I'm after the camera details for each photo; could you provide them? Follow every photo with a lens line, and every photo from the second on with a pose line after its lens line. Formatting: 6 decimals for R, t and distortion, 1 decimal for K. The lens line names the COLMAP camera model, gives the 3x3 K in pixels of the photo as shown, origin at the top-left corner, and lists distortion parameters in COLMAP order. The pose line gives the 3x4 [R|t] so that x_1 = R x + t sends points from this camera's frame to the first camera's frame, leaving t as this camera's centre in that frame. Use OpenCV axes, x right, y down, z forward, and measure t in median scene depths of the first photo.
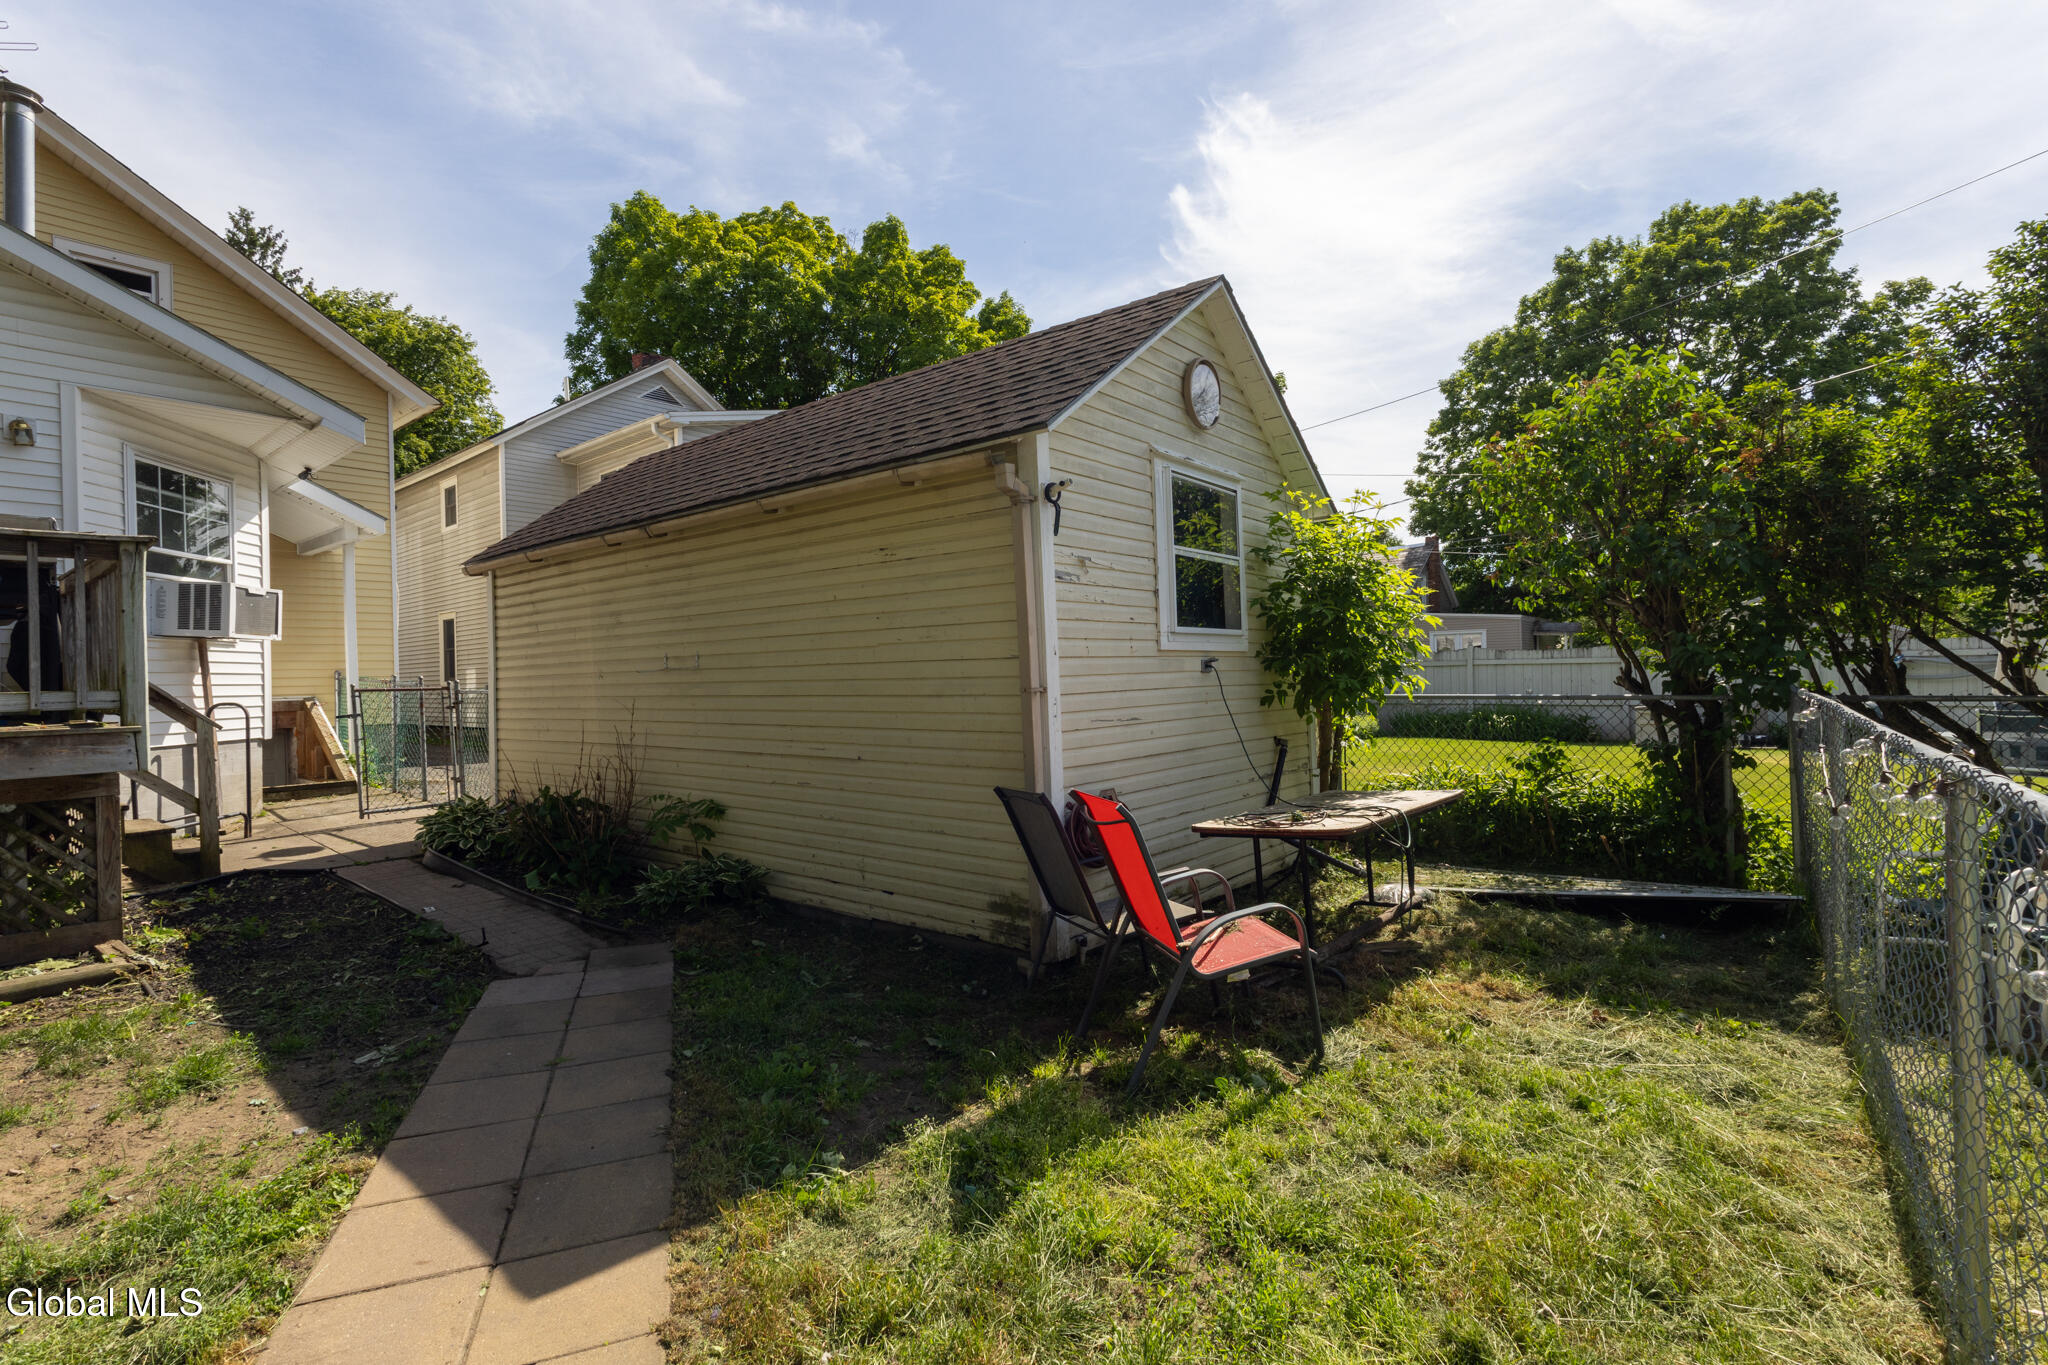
lens RADIAL K [[958.3, 0, 1024.0], [0, 958.3, 682.5], [0, 0, 1]] dist [0.000066, 0.000005]
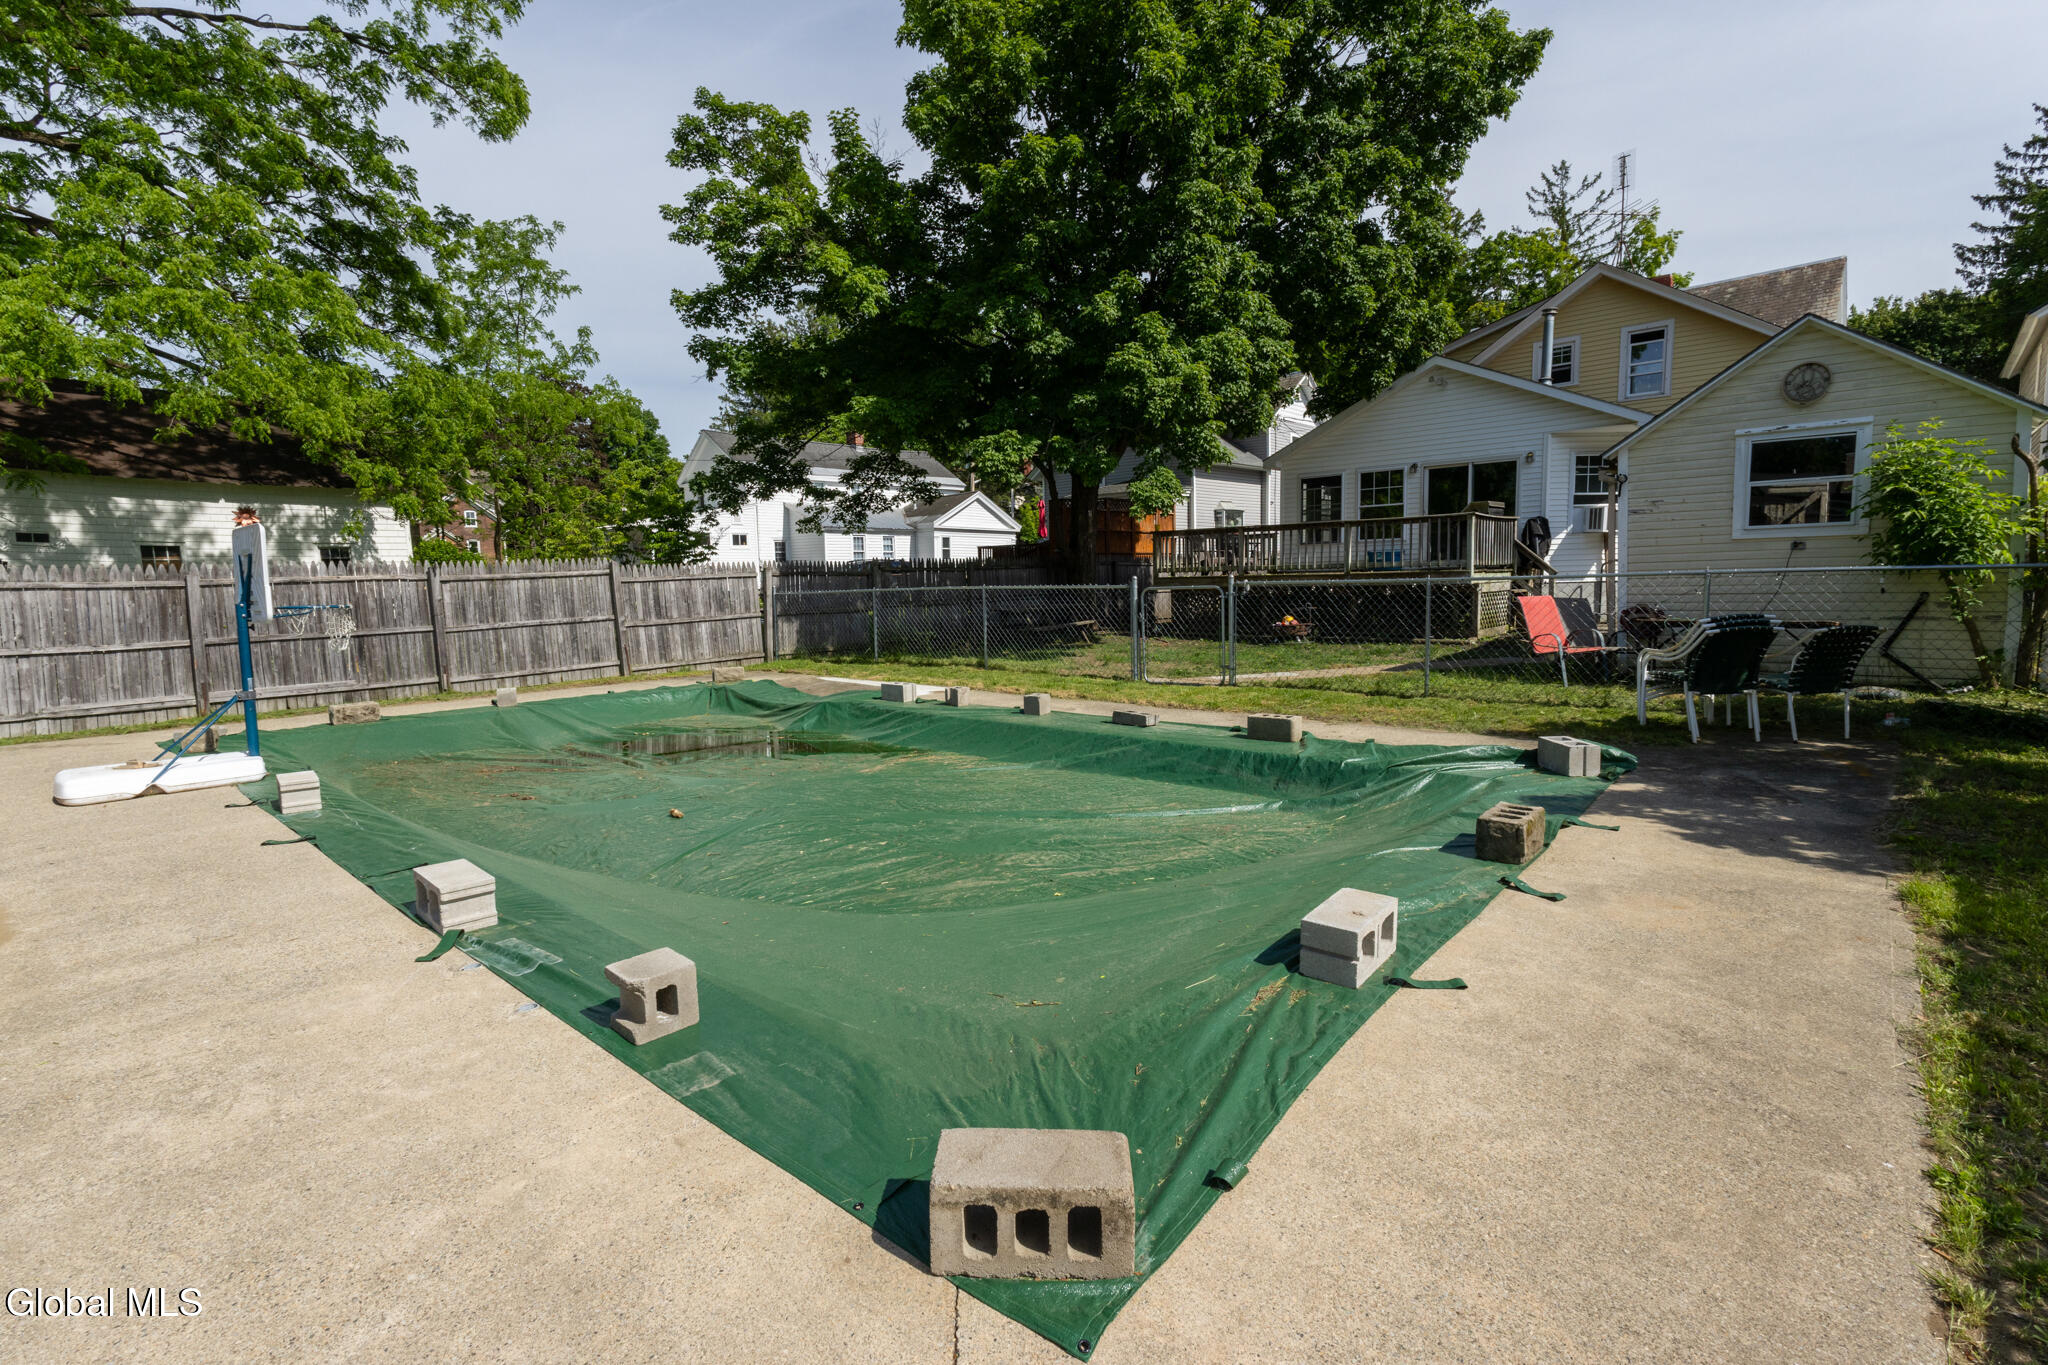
lens RADIAL K [[958.3, 0, 1024.0], [0, 958.3, 682.5], [0, 0, 1]] dist [0.000066, 0.000005]
pose [[-0.043109, 0.135080, -0.989897, 3.604476], [0.025086, 0.990652, 0.134090, -0.071206], [0.998755, -0.019052, -0.046095, -0.603206]]
